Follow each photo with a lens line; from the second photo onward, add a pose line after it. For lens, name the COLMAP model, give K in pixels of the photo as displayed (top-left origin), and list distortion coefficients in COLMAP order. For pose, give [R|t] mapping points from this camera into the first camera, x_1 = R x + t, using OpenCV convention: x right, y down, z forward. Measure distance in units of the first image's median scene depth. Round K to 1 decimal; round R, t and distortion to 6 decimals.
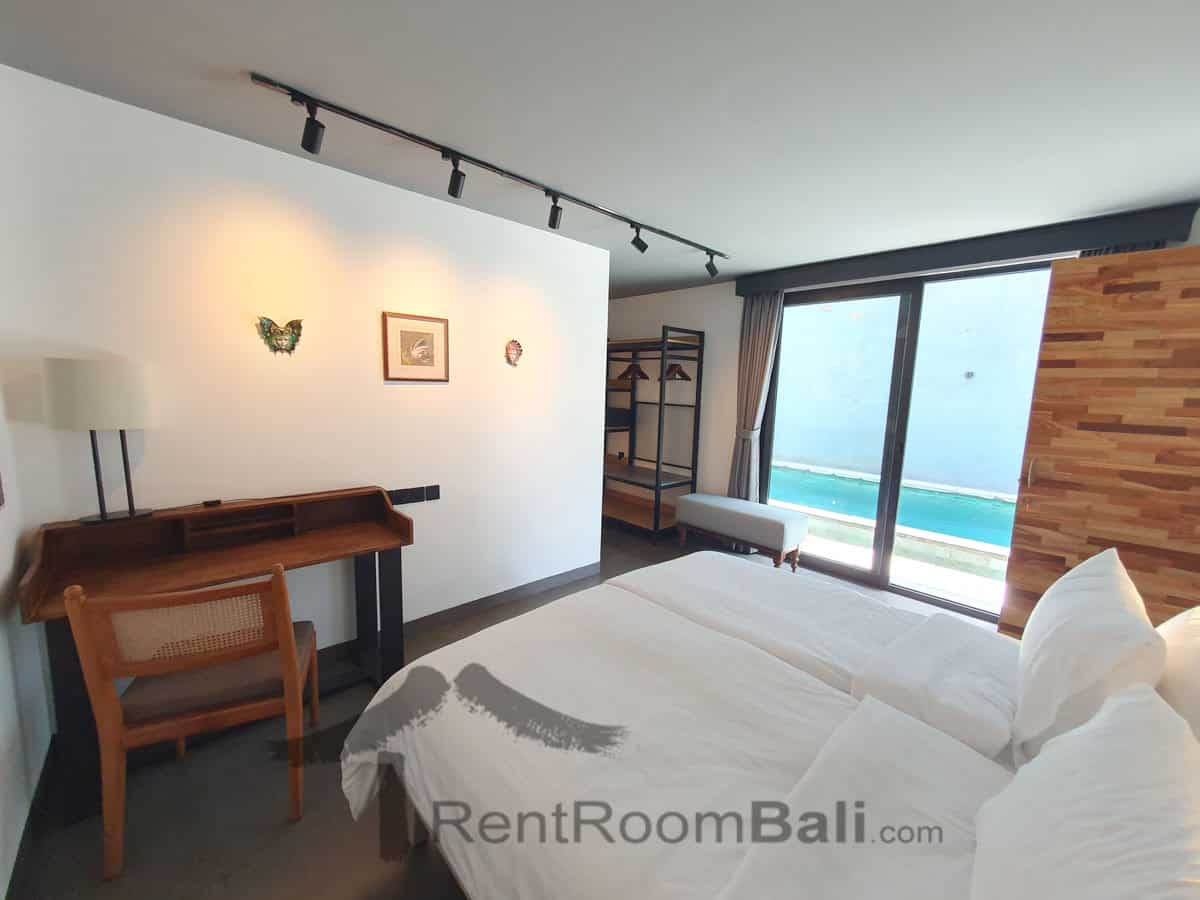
lens RADIAL K [[473.7, 0, 604.4], [0, 473.7, 445.5], [0, 0, 1]] dist [0.009197, -0.000035]
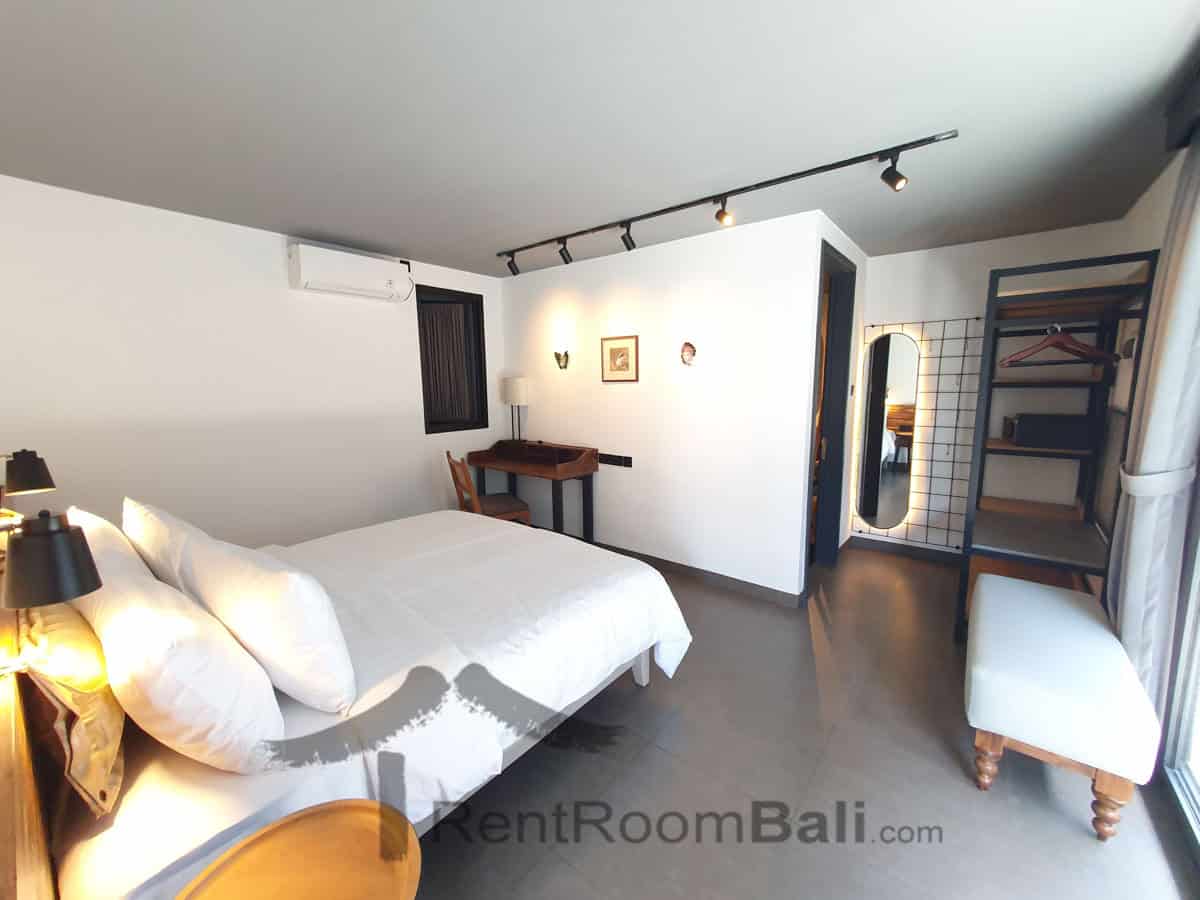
lens RADIAL K [[473.7, 0, 604.4], [0, 473.7, 445.5], [0, 0, 1]] dist [0.009197, -0.000035]
pose [[0.141371, 0.109893, -0.983838, 1.035076], [-0.111124, 0.989300, 0.094535, -0.074879], [0.983700, 0.095963, 0.152070, 0.751316]]
